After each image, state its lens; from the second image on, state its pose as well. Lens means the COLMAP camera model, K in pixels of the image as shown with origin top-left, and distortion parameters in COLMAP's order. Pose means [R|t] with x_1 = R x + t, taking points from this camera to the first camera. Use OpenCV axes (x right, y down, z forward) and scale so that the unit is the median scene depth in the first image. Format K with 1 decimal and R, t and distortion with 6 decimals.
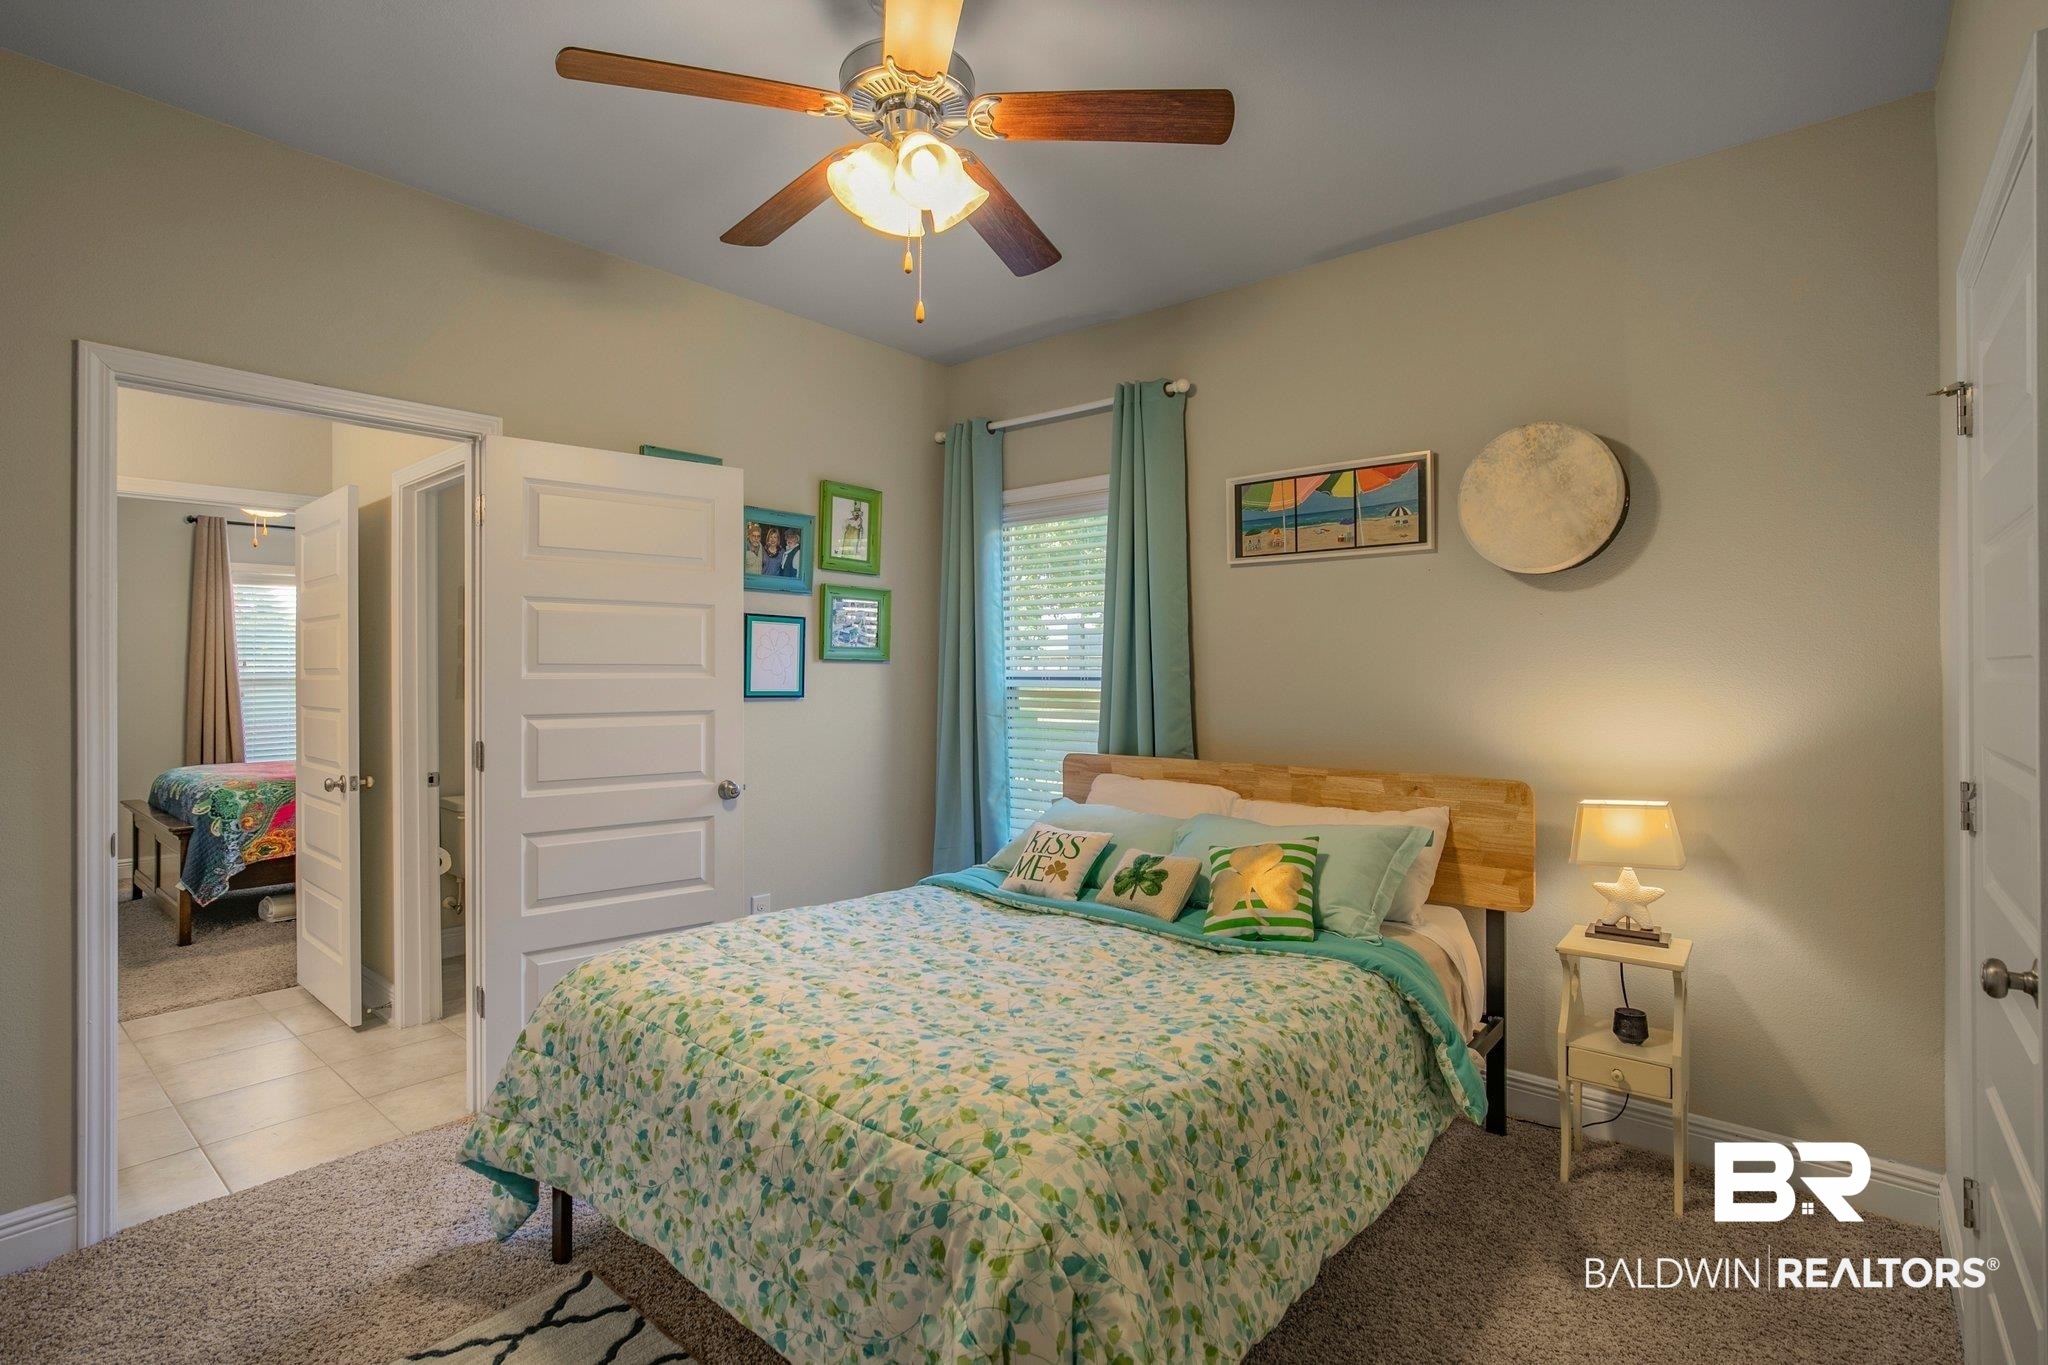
lens RADIAL K [[975.0, 0, 1023.7], [0, 975.0, 694.1], [0, 0, 1]] dist [-0.013204, 0.003029]
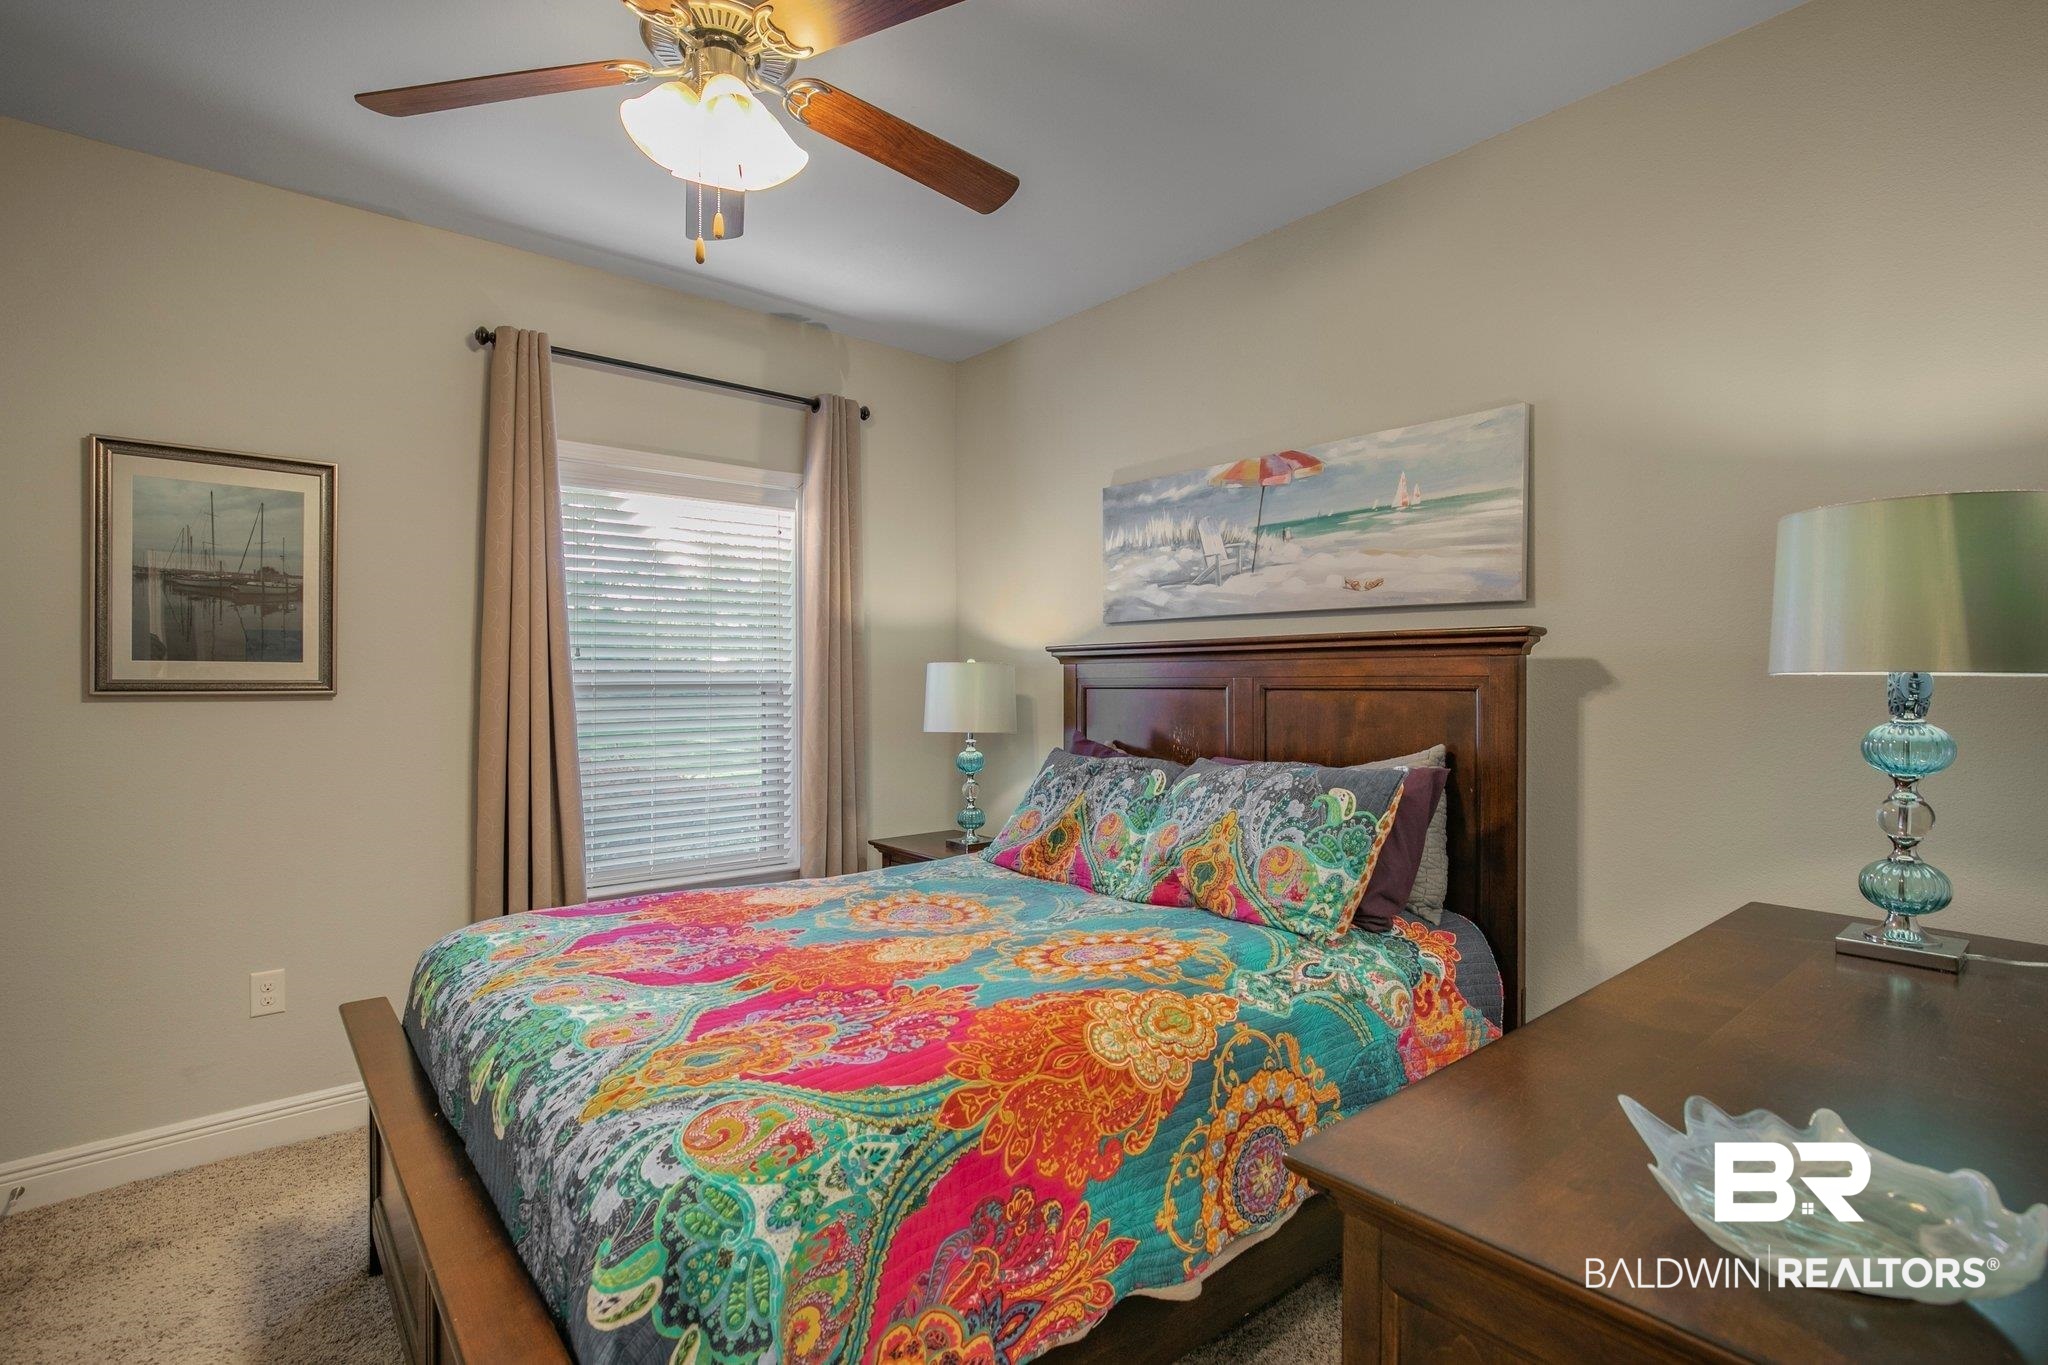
lens RADIAL K [[975.0, 0, 1041.2], [0, 975.0, 687.1], [0, 0, 1]] dist [-0.013204, 0.003029]
pose [[0.987912, -0.014709, -0.154315, -0.647524], [0.013915, 0.999884, -0.006227, -0.013281], [0.154388, 0.004004, 0.988002, 0.716529]]
